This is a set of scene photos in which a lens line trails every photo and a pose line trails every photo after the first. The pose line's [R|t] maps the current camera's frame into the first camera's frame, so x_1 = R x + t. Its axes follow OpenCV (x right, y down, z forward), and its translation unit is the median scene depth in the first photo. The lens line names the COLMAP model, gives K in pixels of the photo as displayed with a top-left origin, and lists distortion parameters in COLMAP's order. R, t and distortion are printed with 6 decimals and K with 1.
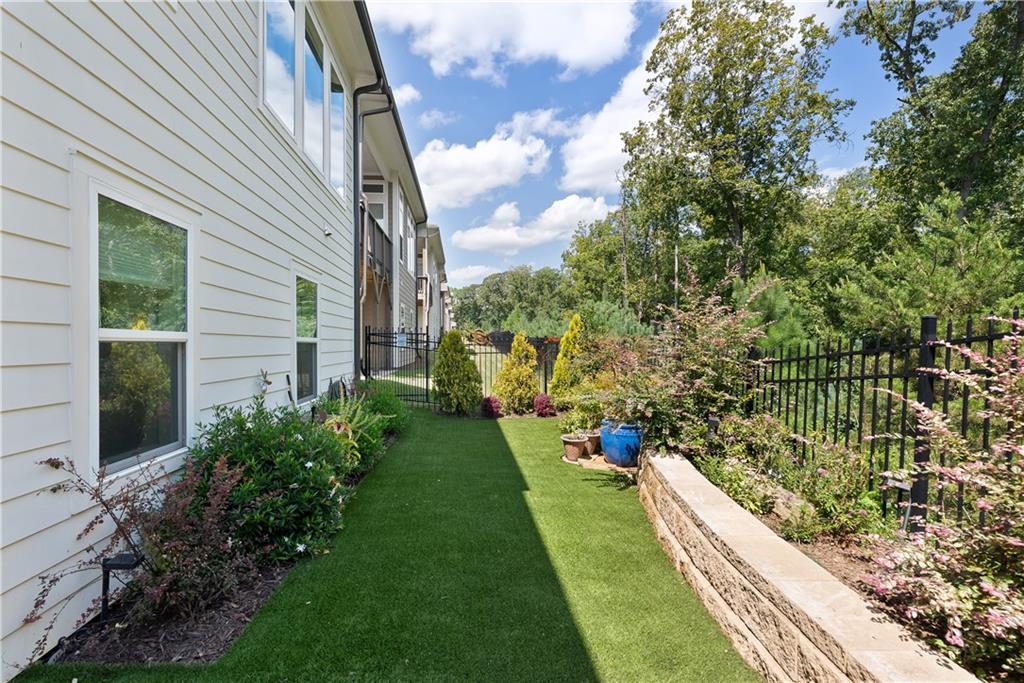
lens RADIAL K [[495.3, 0, 512.0], [0, 495.3, 341.5], [0, 0, 1]] dist [-0.001708, 0.000122]
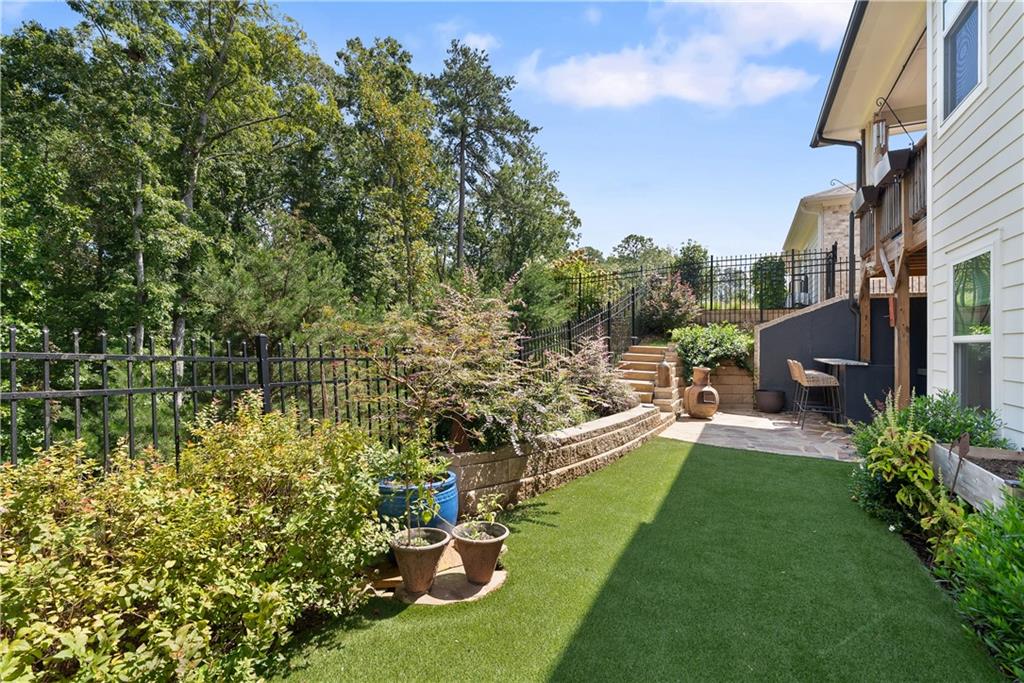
lens RADIAL K [[473.0, 0, 508.0], [0, 473.0, 336.5], [0, 0, 1]] dist [-0.000288, -0.000009]
pose [[-0.833107, 0.011558, 0.552991, -0.220707], [0.000338, 0.999792, -0.020389, 0.006732], [-0.553112, -0.016799, -0.832938, 1.802128]]
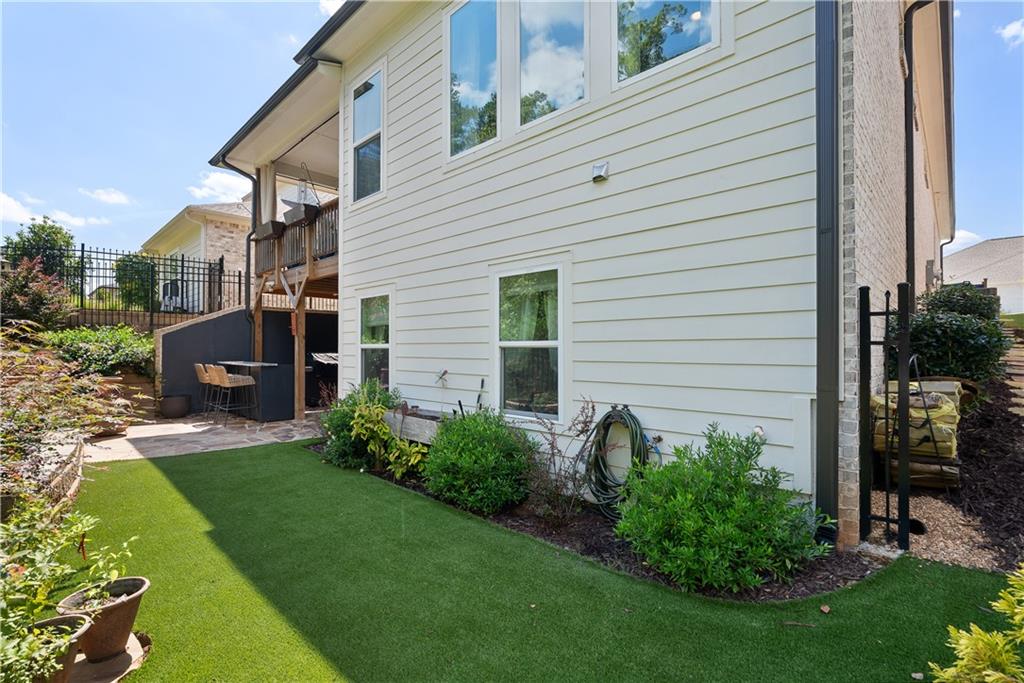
lens RADIAL K [[472.2, 0, 512.0], [0, 472.2, 341.5], [0, 0, 1]] dist [-0.002384, 0.000149]
pose [[-0.775230, 0.005587, -0.631655, 0.139653], [0.011160, 0.999926, -0.004852, -0.008430], [0.631581, -0.010810, -0.775235, 1.962244]]
